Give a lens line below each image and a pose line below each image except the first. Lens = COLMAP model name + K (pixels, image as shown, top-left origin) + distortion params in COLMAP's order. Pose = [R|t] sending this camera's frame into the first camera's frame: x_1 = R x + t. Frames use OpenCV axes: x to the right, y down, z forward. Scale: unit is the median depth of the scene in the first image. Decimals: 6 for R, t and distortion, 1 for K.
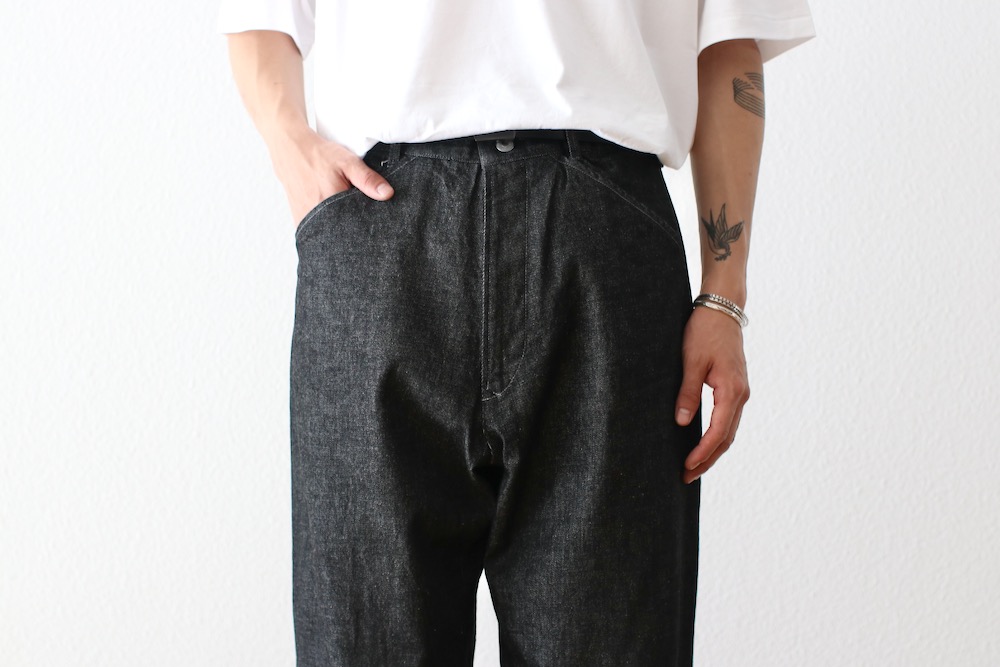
lens RADIAL K [[2794.1, 0, 500.0], [0, 2794.1, 333.5], [0, 0, 1]] dist [-0.082651, 0.452190]
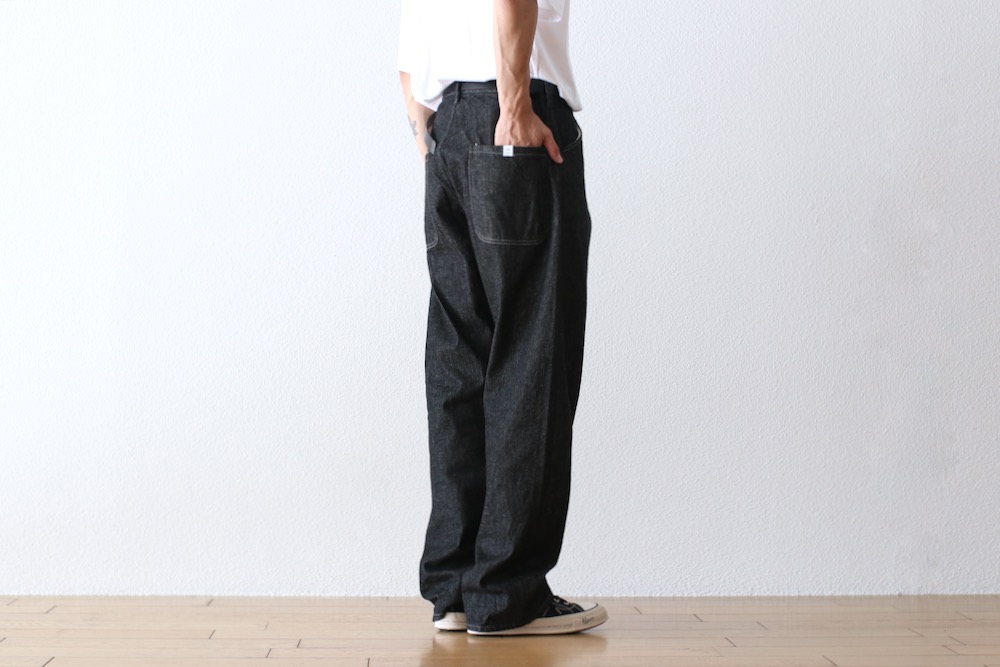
lens RADIAL K [[2794.1, 0, 500.0], [0, 2794.1, 333.5], [0, 0, 1]] dist [-0.082651, 0.452190]
pose [[0.998364, -0.004769, -0.056987, 0.106283], [0.007403, 0.998910, 0.046089, 0.003088], [0.056705, -0.046436, 0.997311, -0.840684]]
